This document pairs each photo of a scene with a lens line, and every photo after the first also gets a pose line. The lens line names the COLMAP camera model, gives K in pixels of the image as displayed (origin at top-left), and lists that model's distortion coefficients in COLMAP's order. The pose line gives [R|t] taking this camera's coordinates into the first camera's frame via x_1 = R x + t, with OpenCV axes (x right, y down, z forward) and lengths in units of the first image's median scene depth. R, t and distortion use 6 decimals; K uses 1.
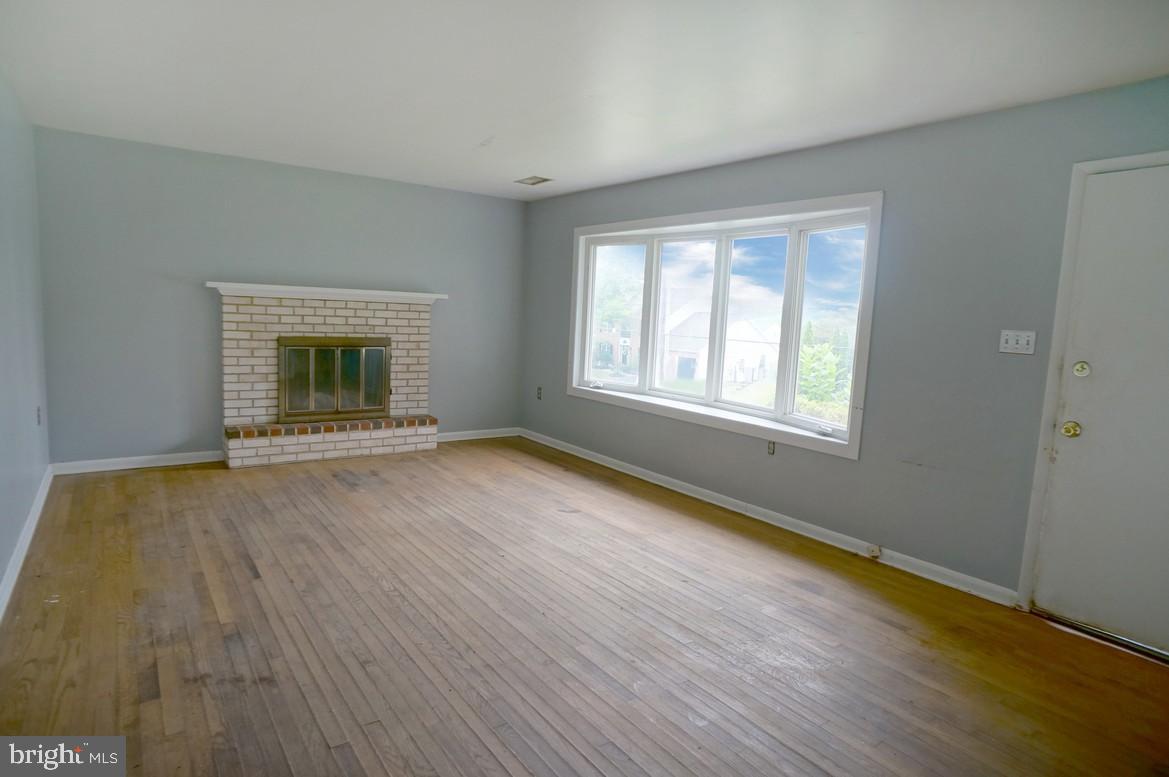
lens RADIAL K [[630.9, 0, 584.5], [0, 630.9, 388.5], [0, 0, 1]] dist [-0.070199, 0.046256]
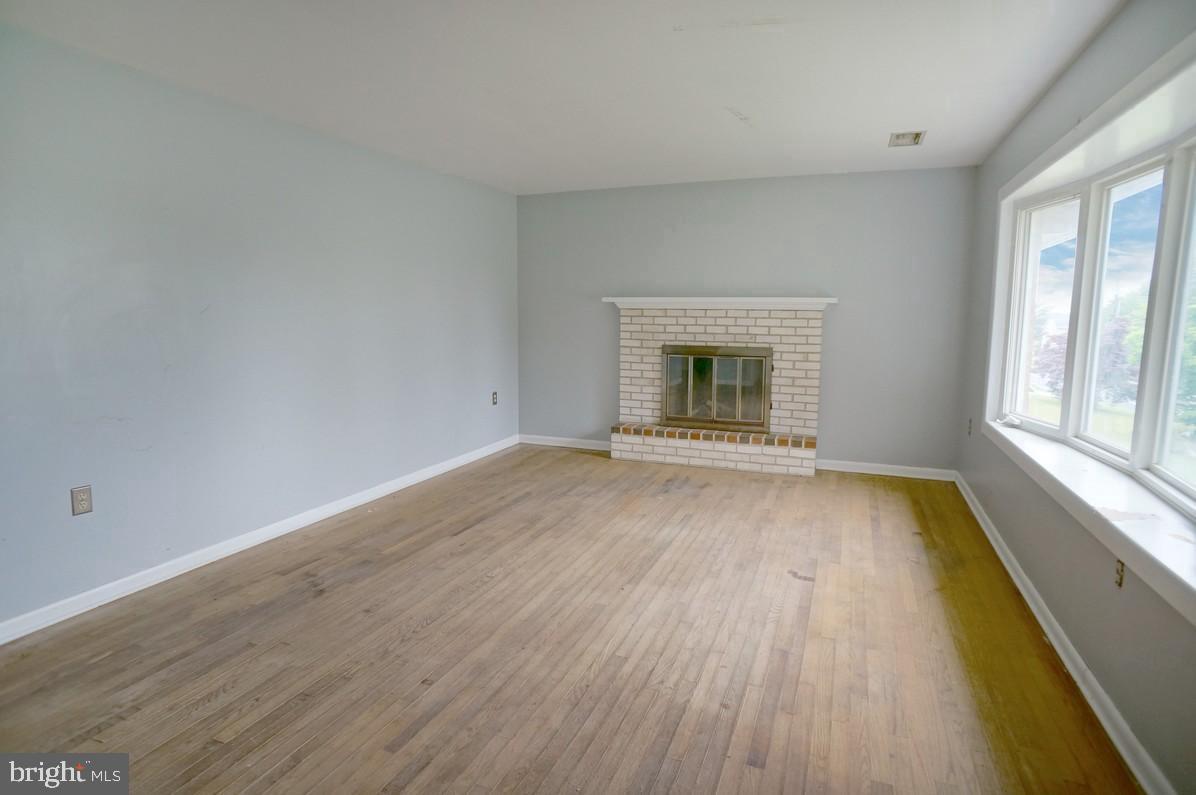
lens RADIAL K [[645.5, 0, 598.0], [0, 645.5, 397.5], [0, 0, 1]] dist [-0.070199, 0.046256]
pose [[0.529779, 0.070019, -0.845240, 0.408183], [-0.080677, 0.996228, 0.031960, -0.019710], [0.844290, 0.051260, 0.533430, 0.320342]]
